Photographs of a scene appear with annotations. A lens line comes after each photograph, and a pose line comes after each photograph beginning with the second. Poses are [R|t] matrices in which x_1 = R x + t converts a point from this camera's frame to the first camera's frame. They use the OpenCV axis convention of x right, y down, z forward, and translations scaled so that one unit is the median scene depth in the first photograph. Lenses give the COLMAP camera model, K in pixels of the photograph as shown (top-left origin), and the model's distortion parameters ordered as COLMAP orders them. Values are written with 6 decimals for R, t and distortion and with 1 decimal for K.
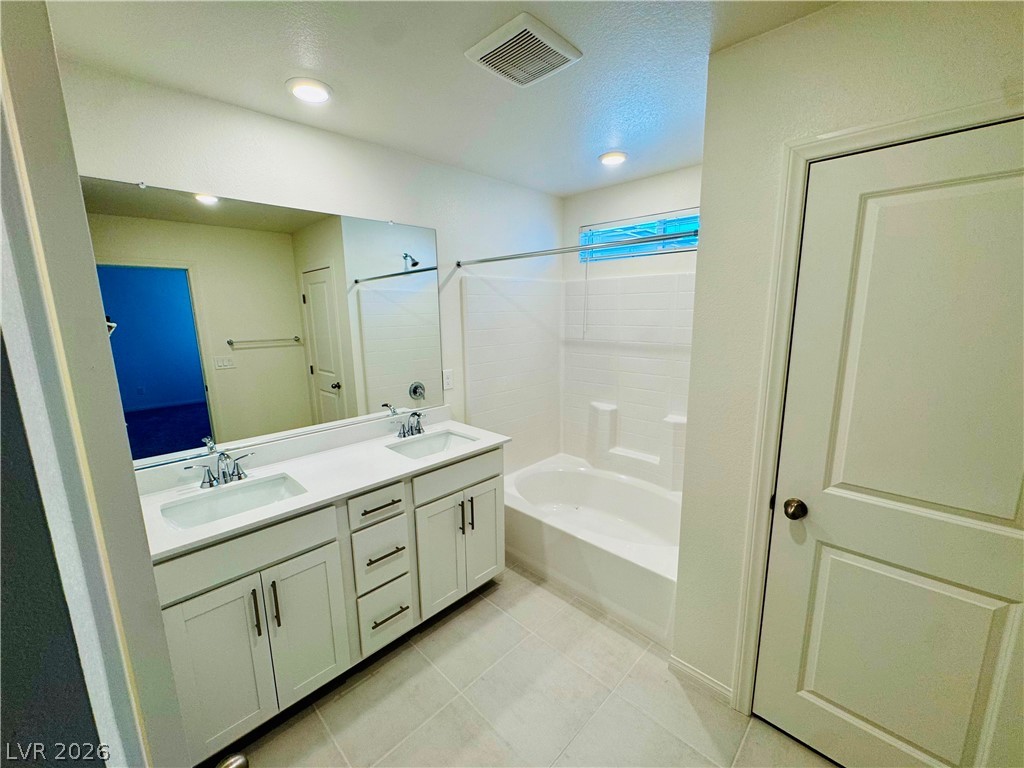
lens RADIAL K [[410.9, 0, 512.8], [0, 410.9, 385.1], [0, 0, 1]] dist [-0.001854, -0.000415]
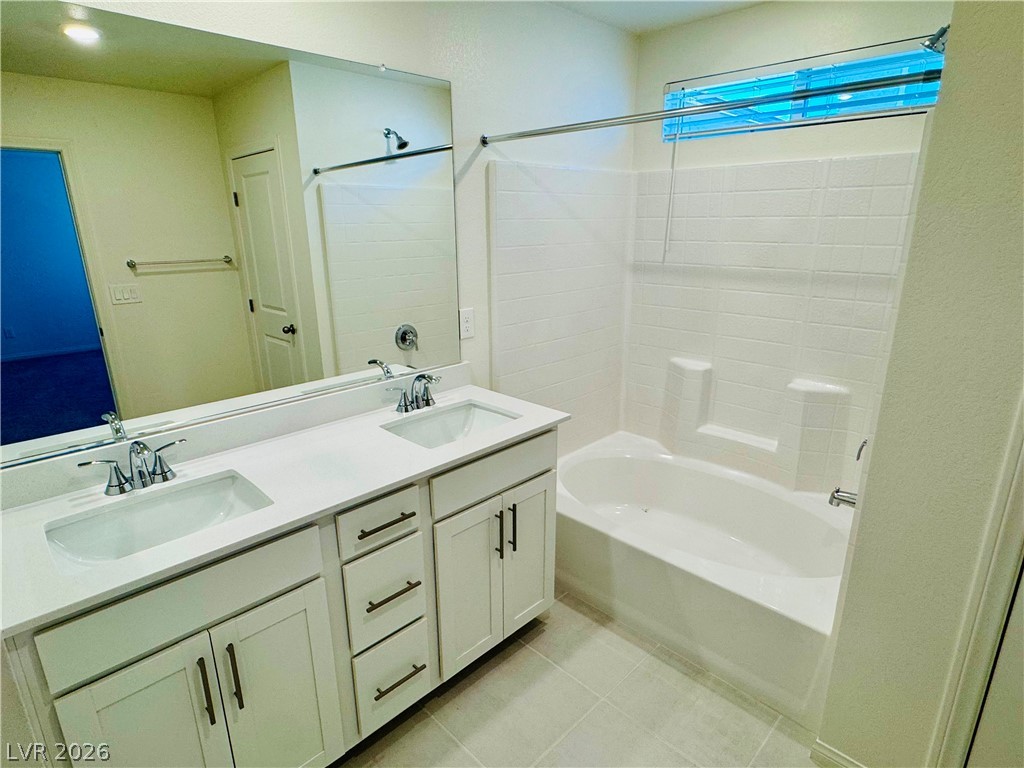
lens RADIAL K [[558.9, 0, 511.3], [0, 558.9, 386.5], [0, 0, 1]] dist [-0.000464, -0.001818]
pose [[0.999936, 0.007824, -0.008129, -0.086585], [-0.006911, 0.994252, 0.106842, -0.010191], [0.008918, -0.106779, 0.994243, 0.111766]]
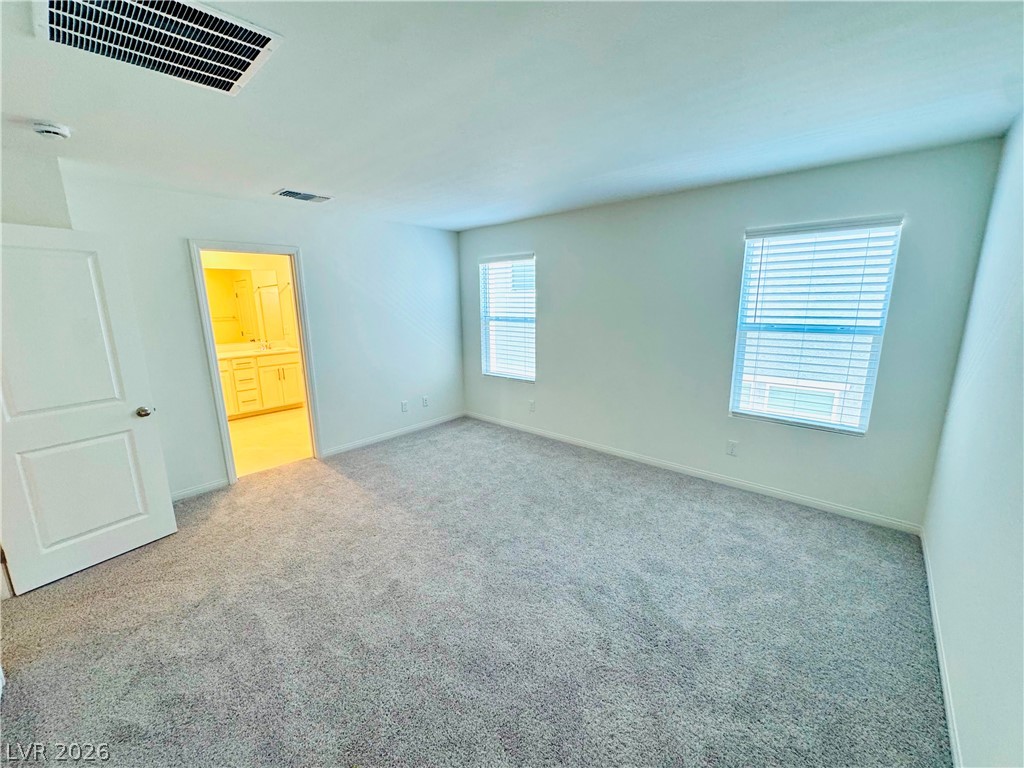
lens RADIAL K [[410.9, 0, 508.0], [0, 410.9, 384.8], [0, 0, 1]] dist [-0.001854, -0.000415]
pose [[0.999245, -0.006310, 0.038323, 1.192399], [0.005447, 0.999730, 0.022583, 0.294234], [-0.038455, -0.022357, 0.999010, -1.685862]]
